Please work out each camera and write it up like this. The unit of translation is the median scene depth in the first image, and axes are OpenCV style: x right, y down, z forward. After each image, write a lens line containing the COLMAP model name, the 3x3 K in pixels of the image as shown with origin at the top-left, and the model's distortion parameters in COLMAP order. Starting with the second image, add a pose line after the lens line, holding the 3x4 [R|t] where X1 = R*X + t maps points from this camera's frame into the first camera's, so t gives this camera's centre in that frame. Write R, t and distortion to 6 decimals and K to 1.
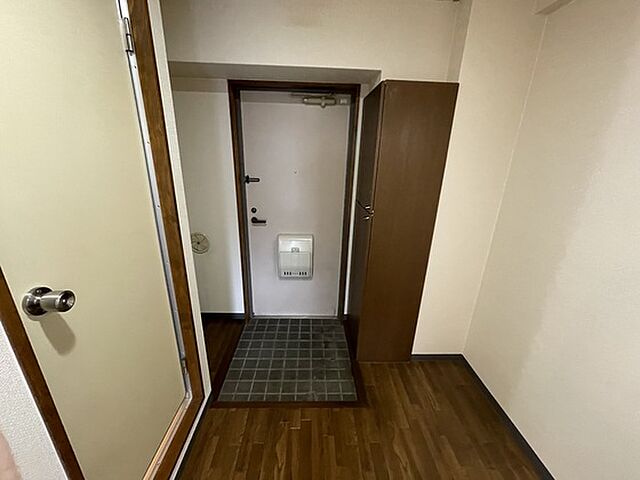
lens RADIAL K [[258.2, 0, 320.0], [0, 258.2, 238.4], [0, 0, 1]] dist [-0.004666, 0.001014]
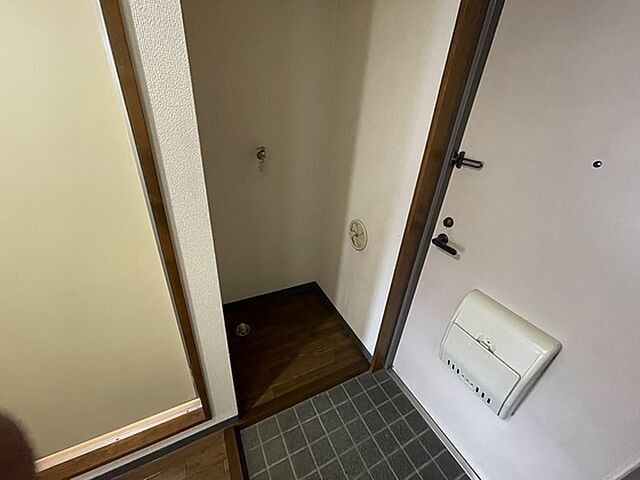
lens RADIAL K [[258.2, 0, 320.2], [0, 258.2, 240.0], [0, 0, 1]] dist [-0.004666, 0.001014]
pose [[0.431138, 0.430066, -0.793198, 0.050973], [-0.351771, 0.889653, 0.291161, -0.137616], [0.830890, 0.153493, 0.534848, 0.526124]]
